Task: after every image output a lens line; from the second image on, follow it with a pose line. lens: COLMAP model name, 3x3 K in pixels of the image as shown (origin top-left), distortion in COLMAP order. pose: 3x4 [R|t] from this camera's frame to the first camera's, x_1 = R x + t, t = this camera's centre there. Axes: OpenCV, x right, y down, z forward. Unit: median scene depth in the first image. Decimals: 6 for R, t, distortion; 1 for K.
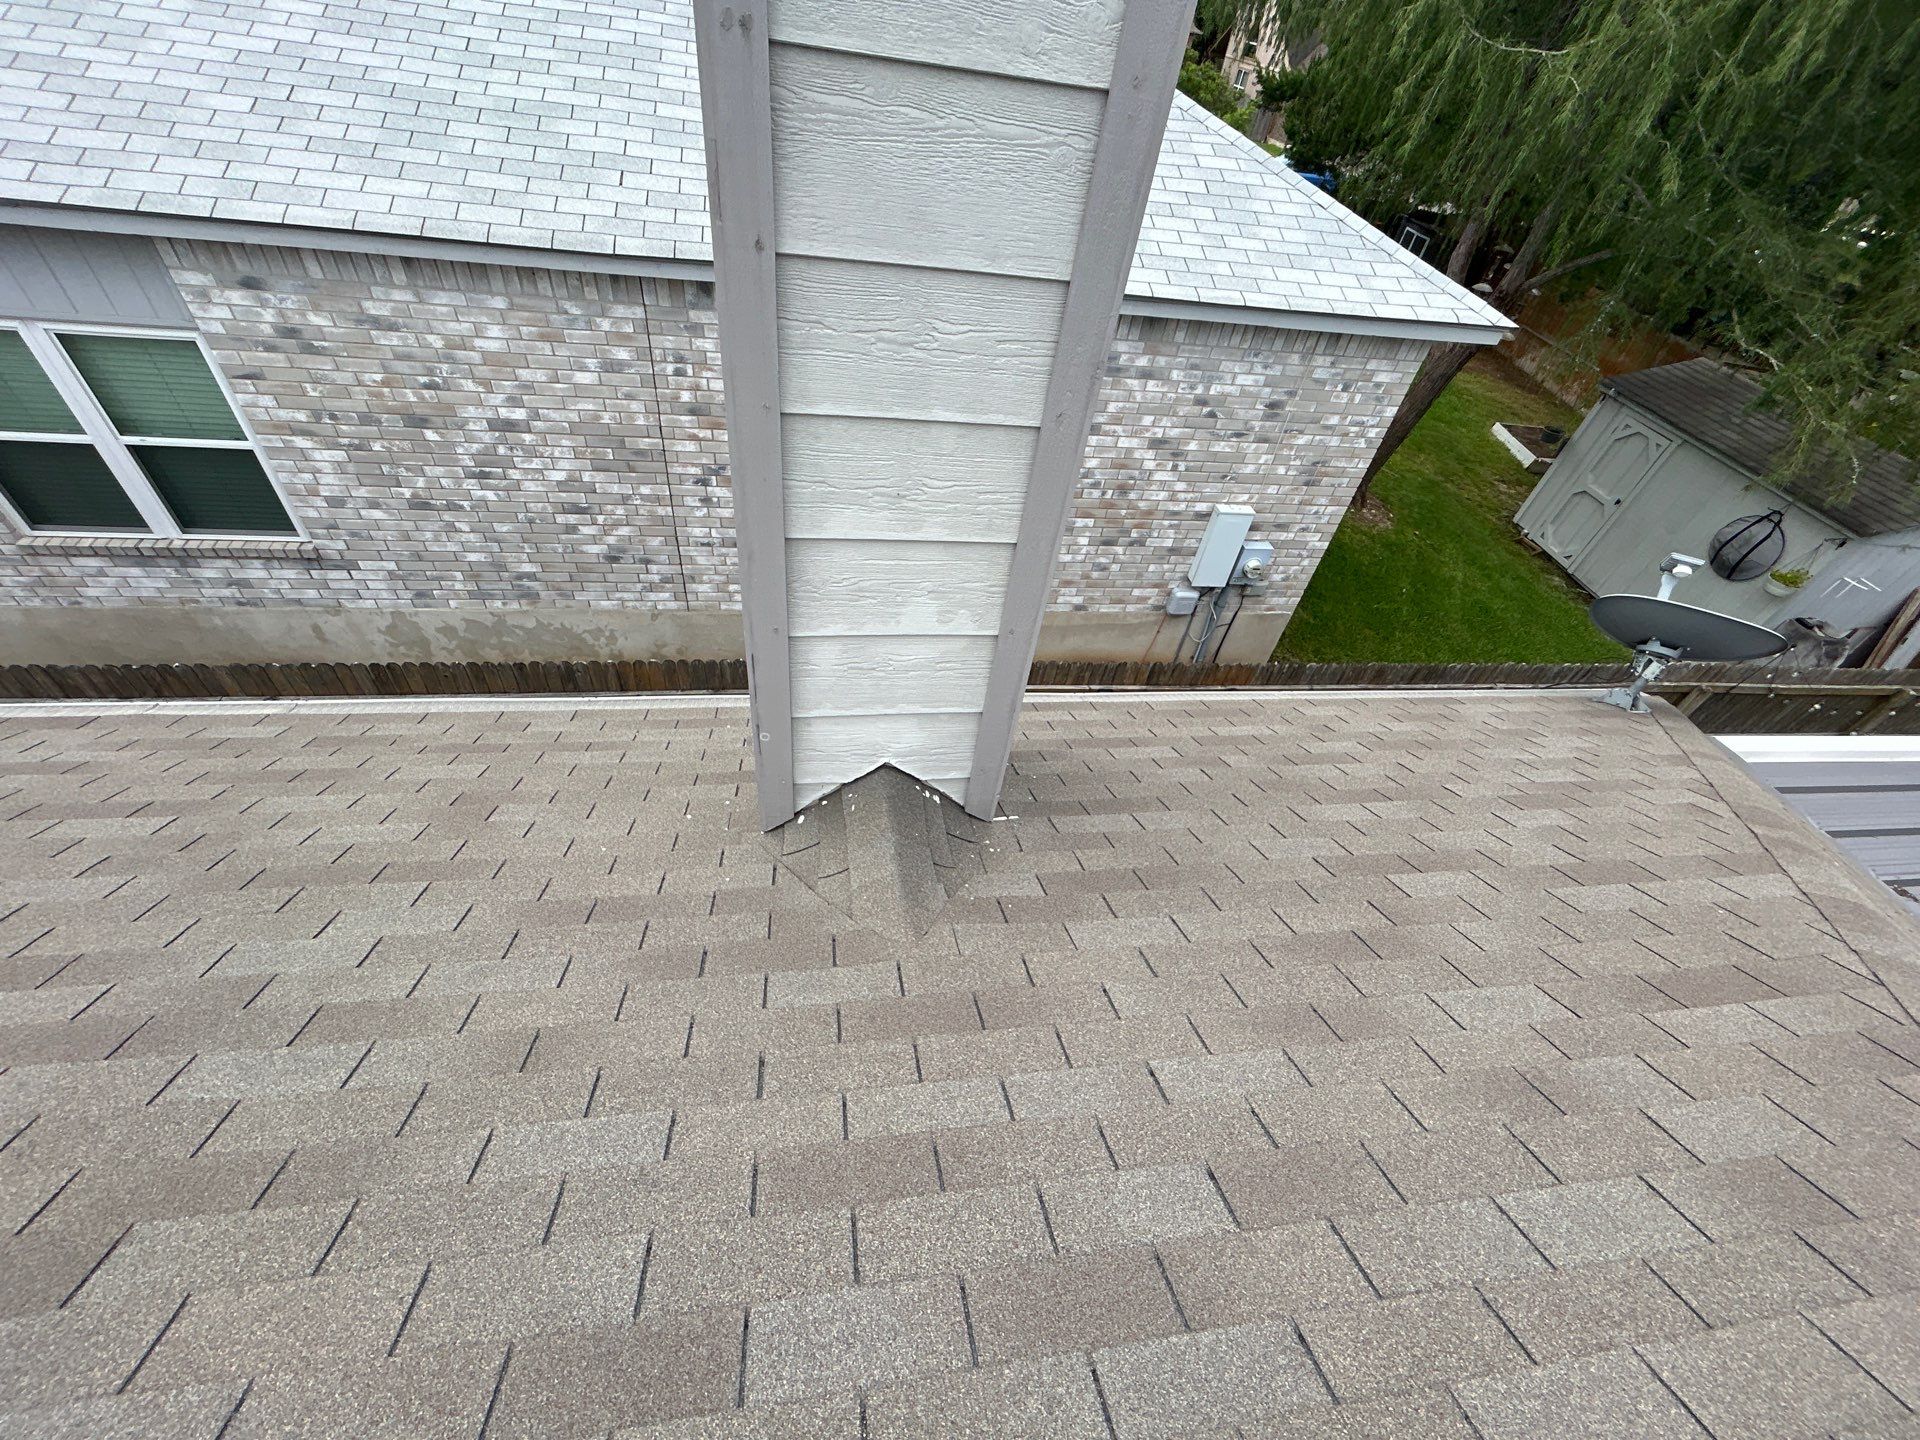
lens RADIAL K [[773.1, 0, 958.3], [0, 773.1, 721.7], [0, 0, 1]] dist [-0.000408, 0.000681]
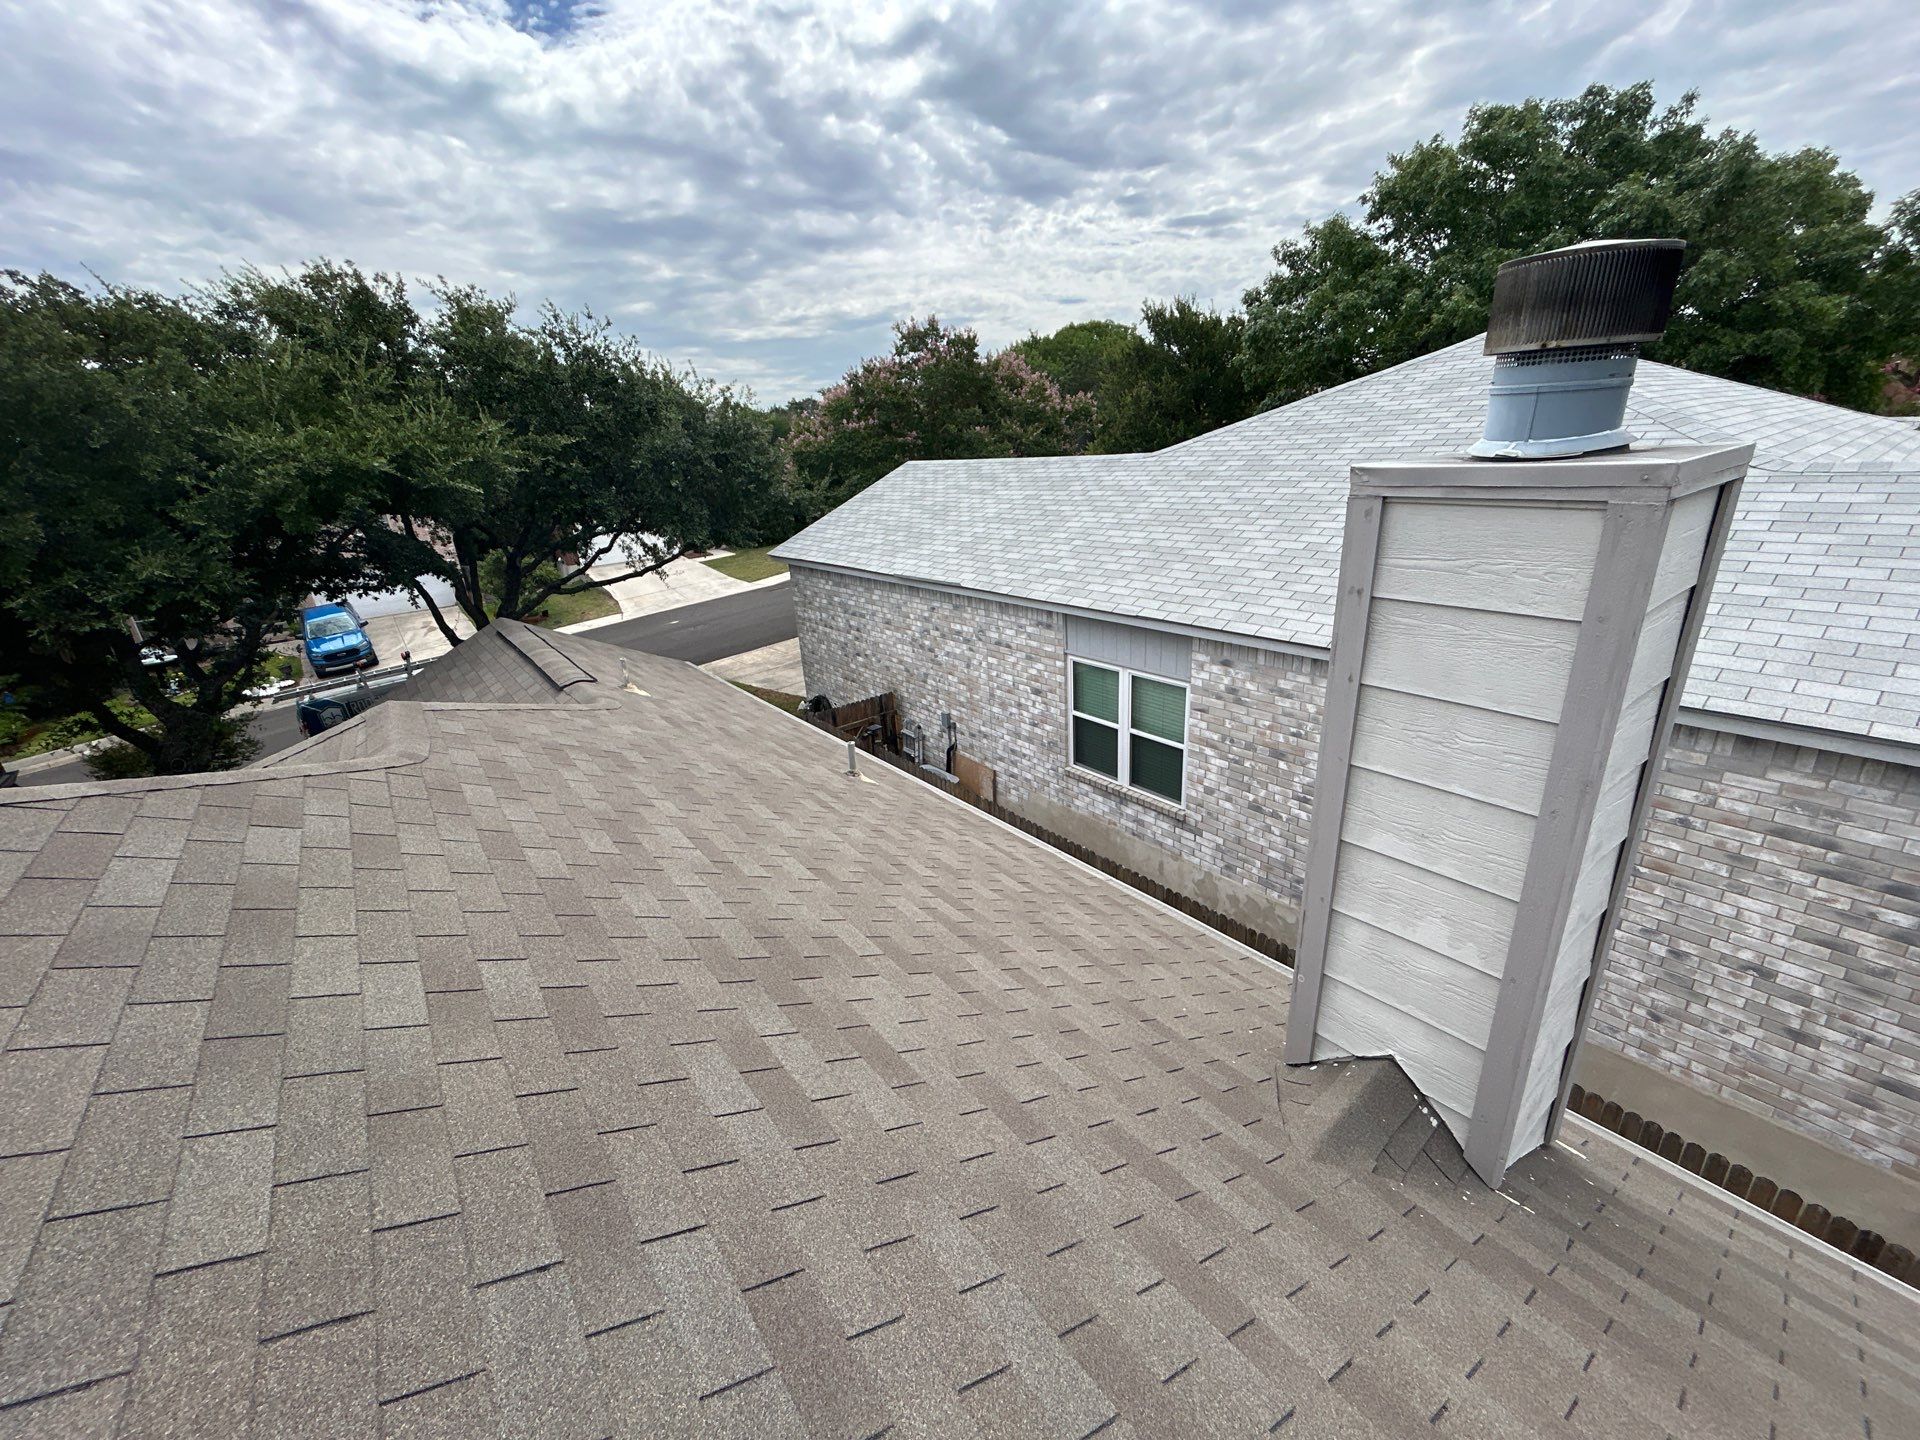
lens RADIAL K [[773.1, 0, 959.4], [0, 773.1, 720.7], [0, 0, 1]] dist [-0.000408, 0.000681]
pose [[0.481748, 0.158588, -0.861840, 0.214080], [-0.520700, 0.842843, -0.135967, 0.051521], [0.704834, 0.514262, 0.488615, -0.125487]]
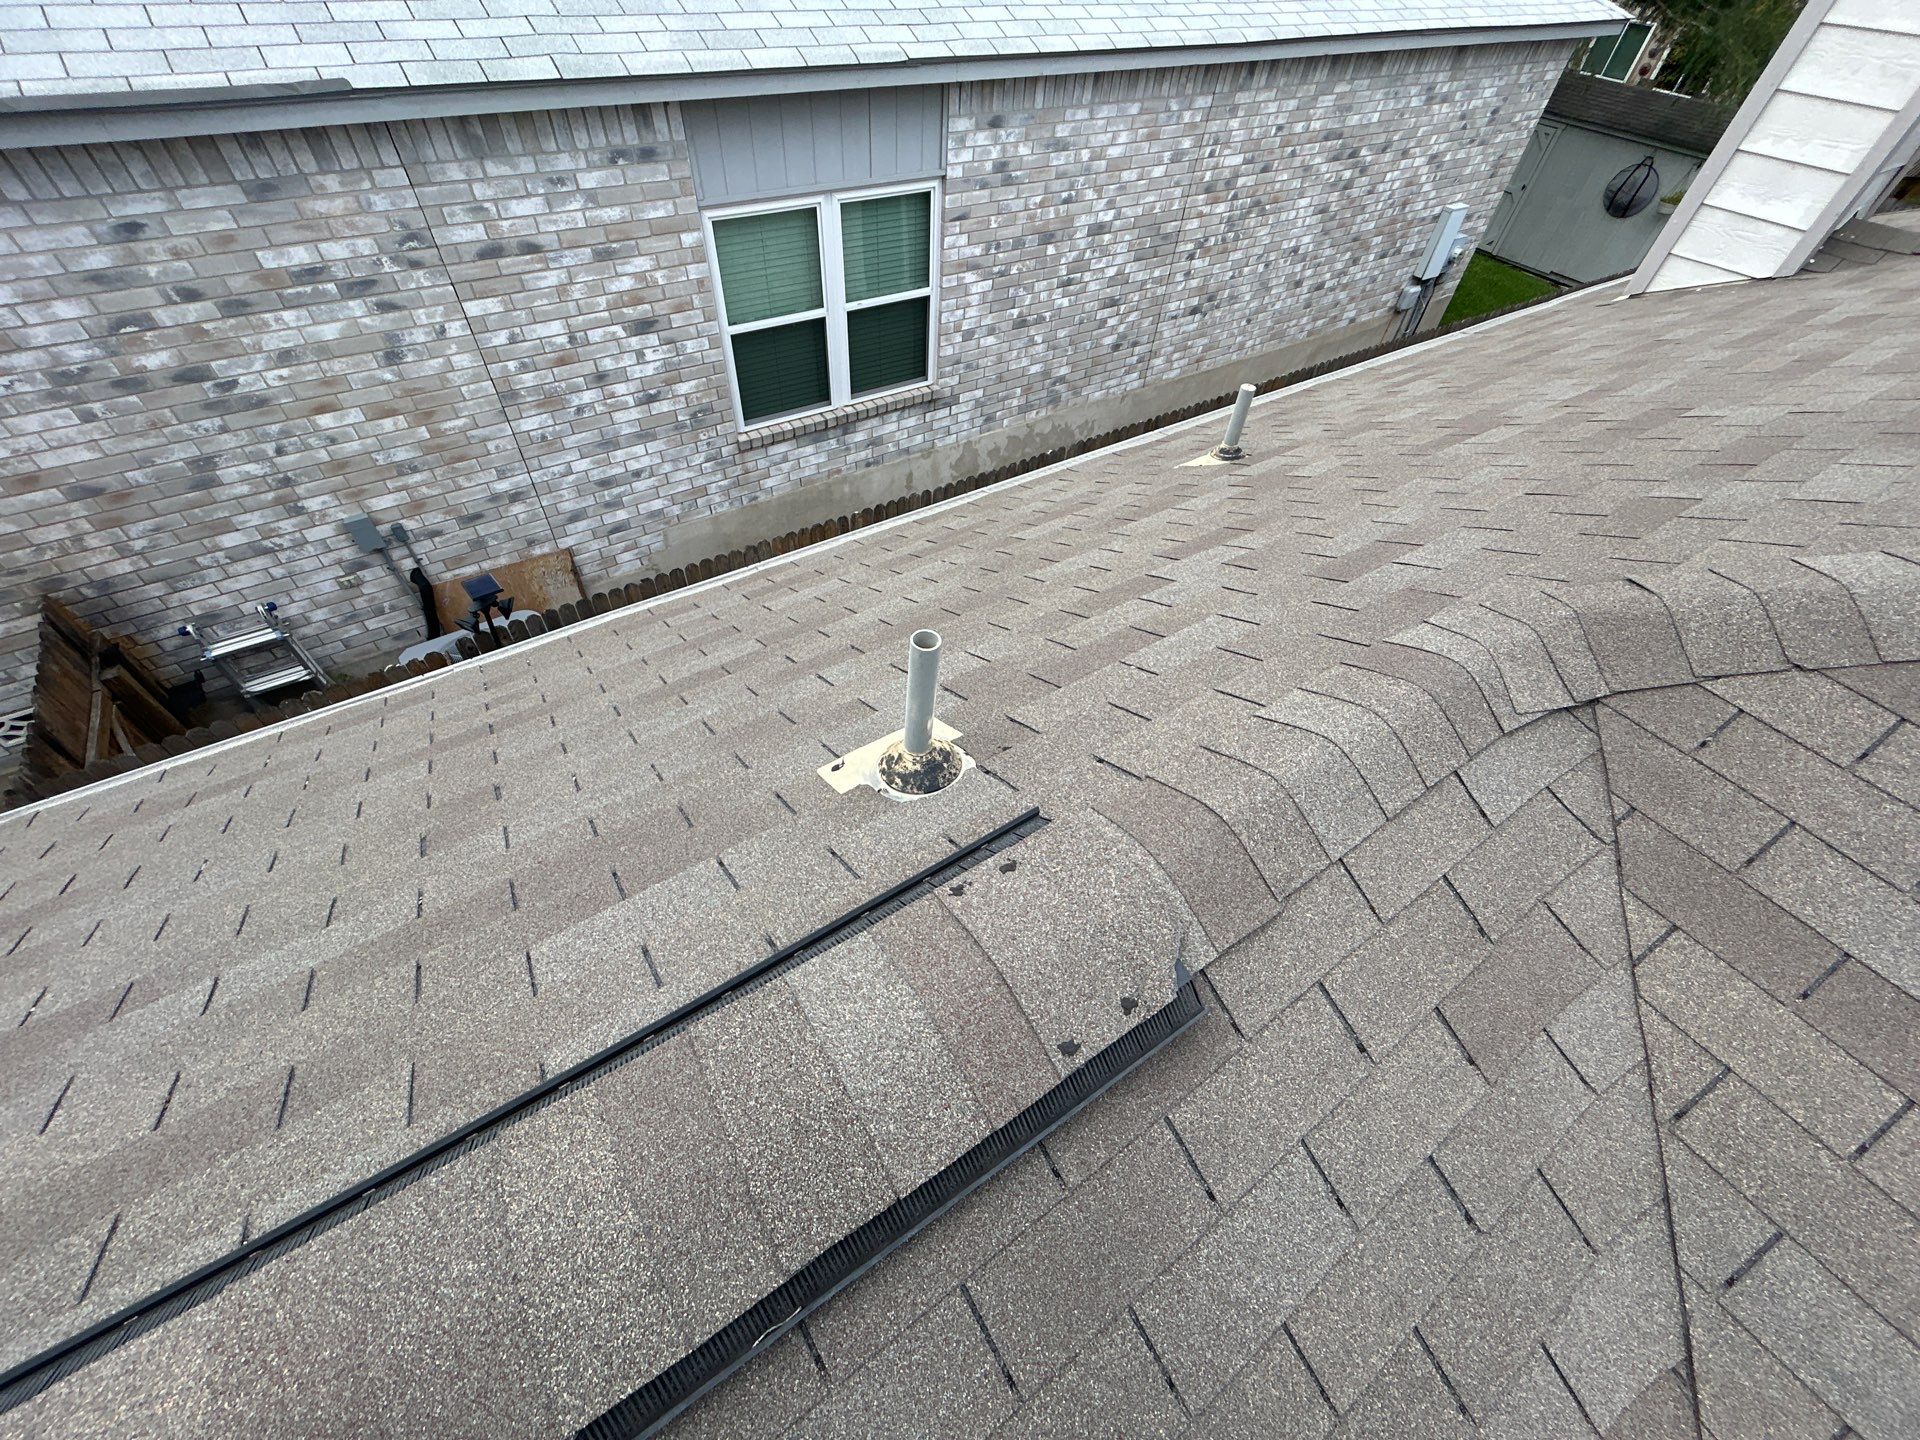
lens RADIAL K [[773.1, 0, 960.4], [0, 773.1, 722.2], [0, 0, 1]] dist [-0.000408, 0.000681]
pose [[0.900653, -0.368311, 0.230589, -1.287556], [0.340026, 0.927759, 0.153773, 0.073171], [-0.270567, -0.060089, 0.960824, -0.151021]]
